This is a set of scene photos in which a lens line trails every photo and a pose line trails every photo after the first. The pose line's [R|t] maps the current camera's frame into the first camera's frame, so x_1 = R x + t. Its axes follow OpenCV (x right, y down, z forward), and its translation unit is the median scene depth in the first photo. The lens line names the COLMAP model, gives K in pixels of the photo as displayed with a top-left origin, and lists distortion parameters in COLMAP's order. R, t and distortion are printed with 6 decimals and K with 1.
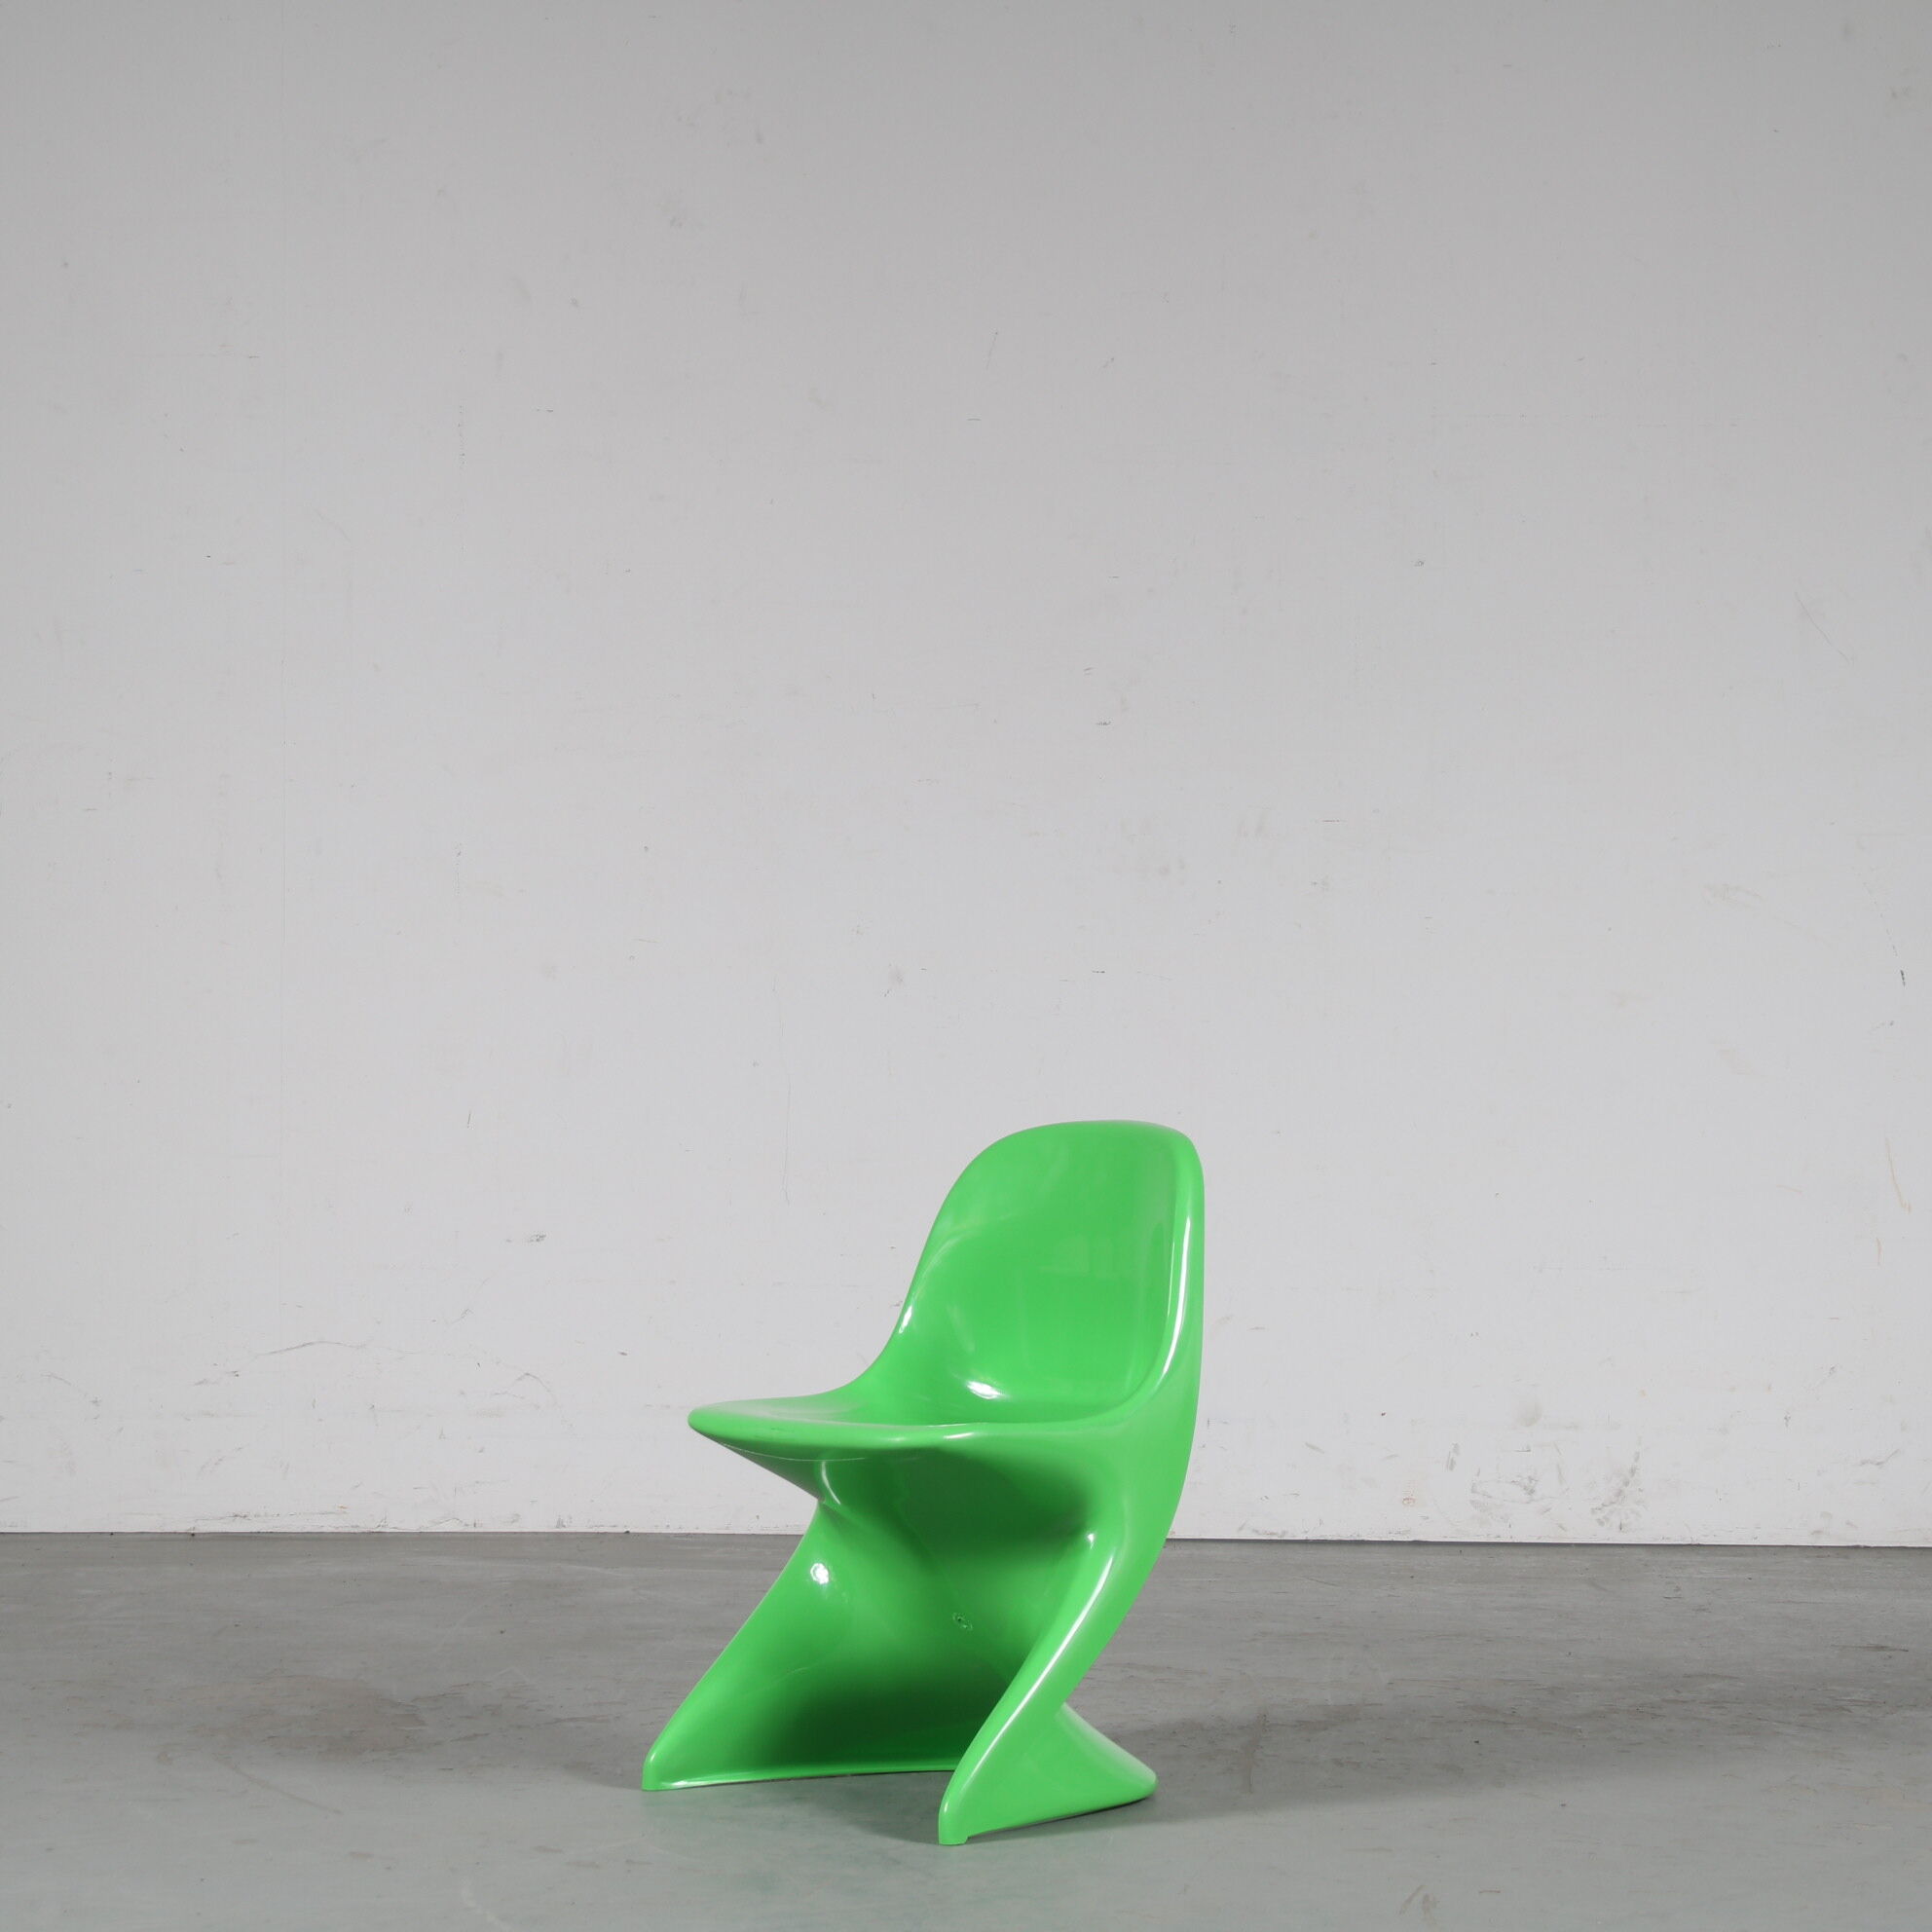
lens RADIAL K [[5007.9, 0, 958.8], [0, 5007.9, 970.2], [0, 0, 1]] dist [0.110391, 0.000000]
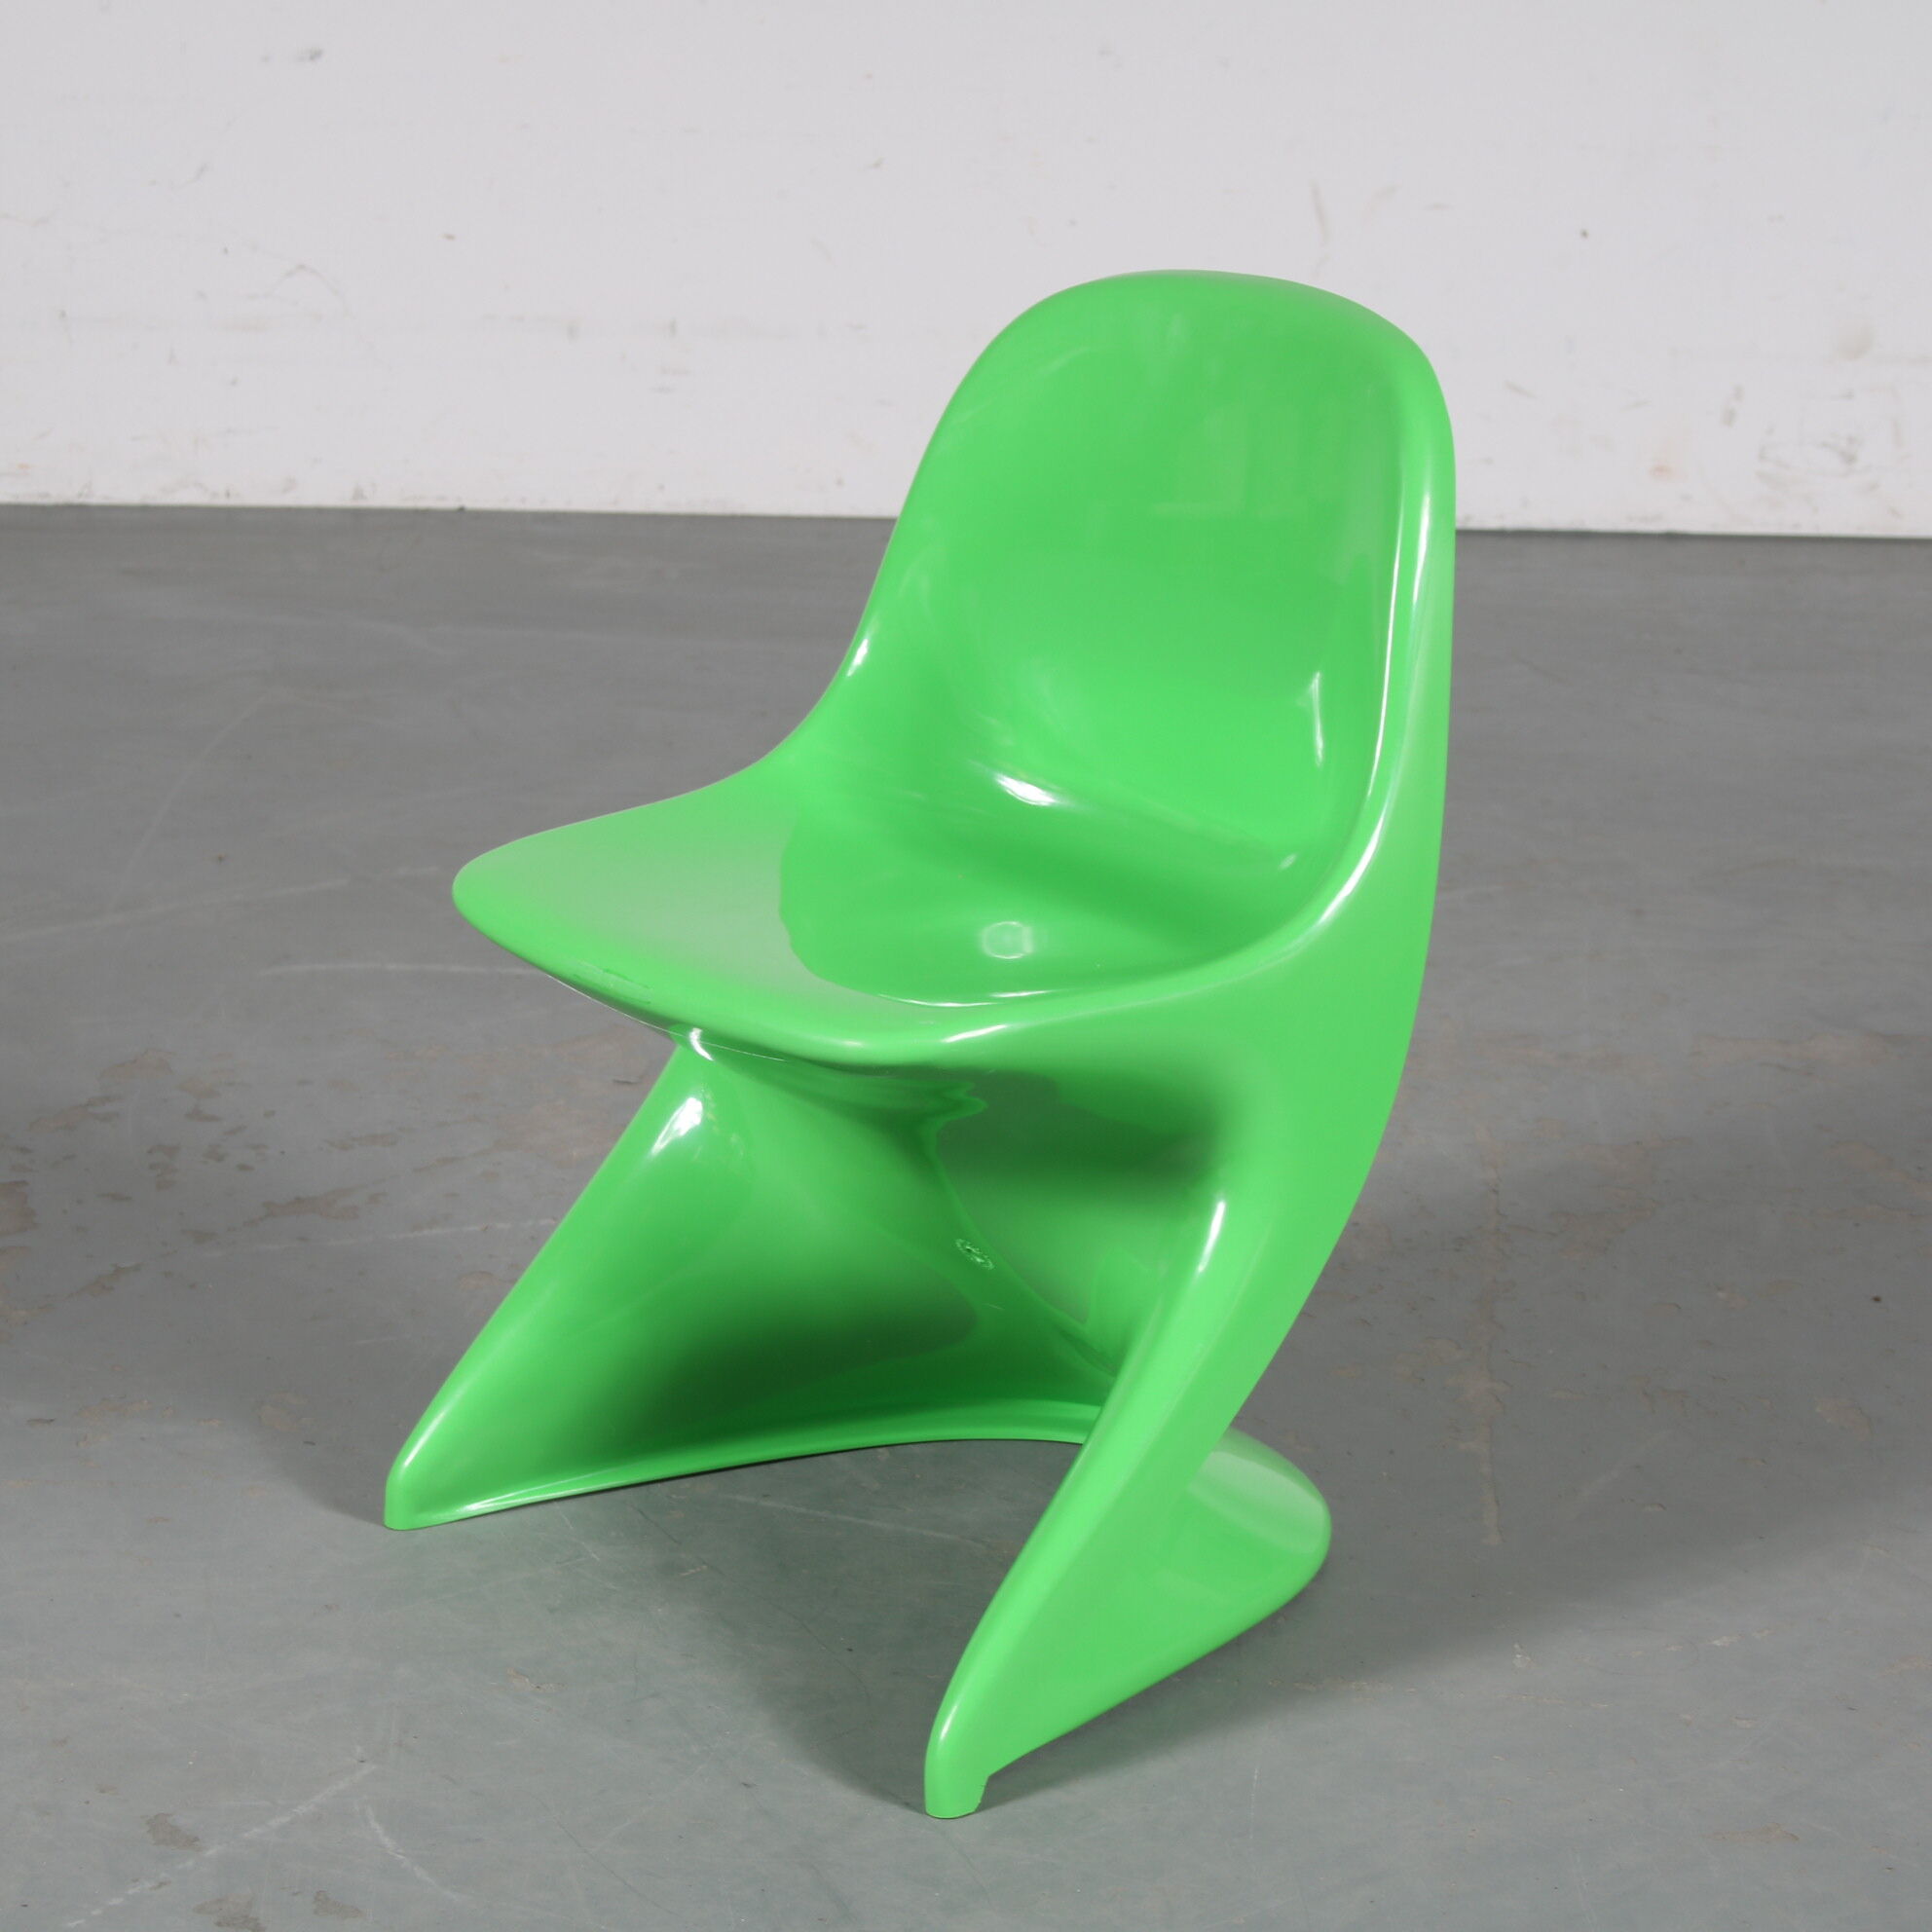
lens RADIAL K [[5737.2, 0, 964.8], [0, 5737.2, 963.6], [0, 0, 1]] dist [0.062211, 0.000000]
pose [[0.999963, 0.008505, 0.001184, -0.001013], [-0.008486, 0.957547, 0.288151, -0.047156], [0.001317, -0.288150, 0.957584, 0.268831]]
